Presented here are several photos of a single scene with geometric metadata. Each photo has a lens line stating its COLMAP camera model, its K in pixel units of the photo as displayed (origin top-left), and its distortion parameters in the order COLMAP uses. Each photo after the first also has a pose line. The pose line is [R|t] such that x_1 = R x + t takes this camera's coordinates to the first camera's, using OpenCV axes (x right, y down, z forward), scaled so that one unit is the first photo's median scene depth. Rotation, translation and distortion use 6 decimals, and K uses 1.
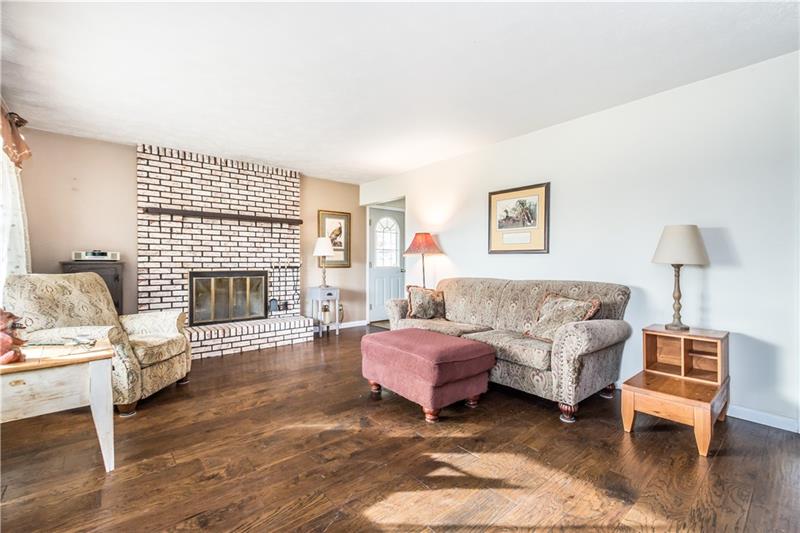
lens RADIAL K [[346.4, 0, 401.8], [0, 346.4, 265.5], [0, 0, 1]] dist [0.013927, -0.001613]
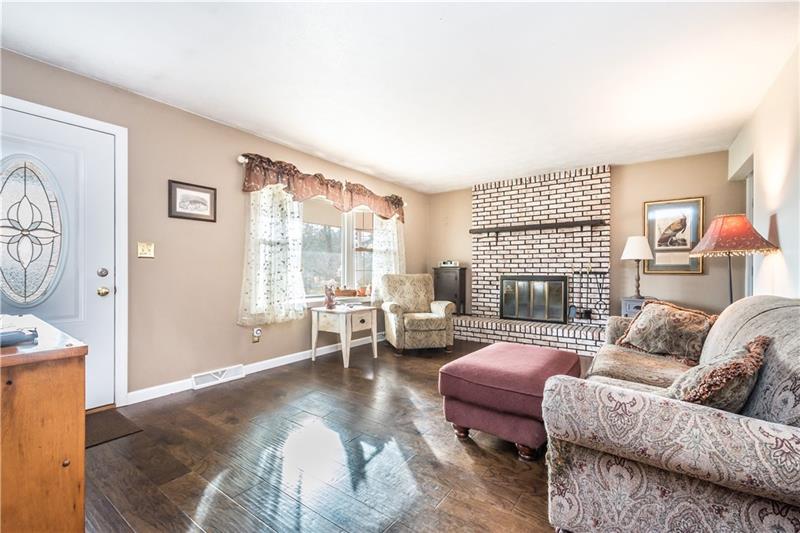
lens RADIAL K [[346.4, 0, 403.3], [0, 346.4, 270.6], [0, 0, 1]] dist [0.013927, -0.001613]
pose [[0.247182, 0.001836, -0.968967, 0.479389], [-0.008559, 0.999963, -0.000289, 0.003562], [0.968931, 0.008365, 0.247189, 0.316380]]
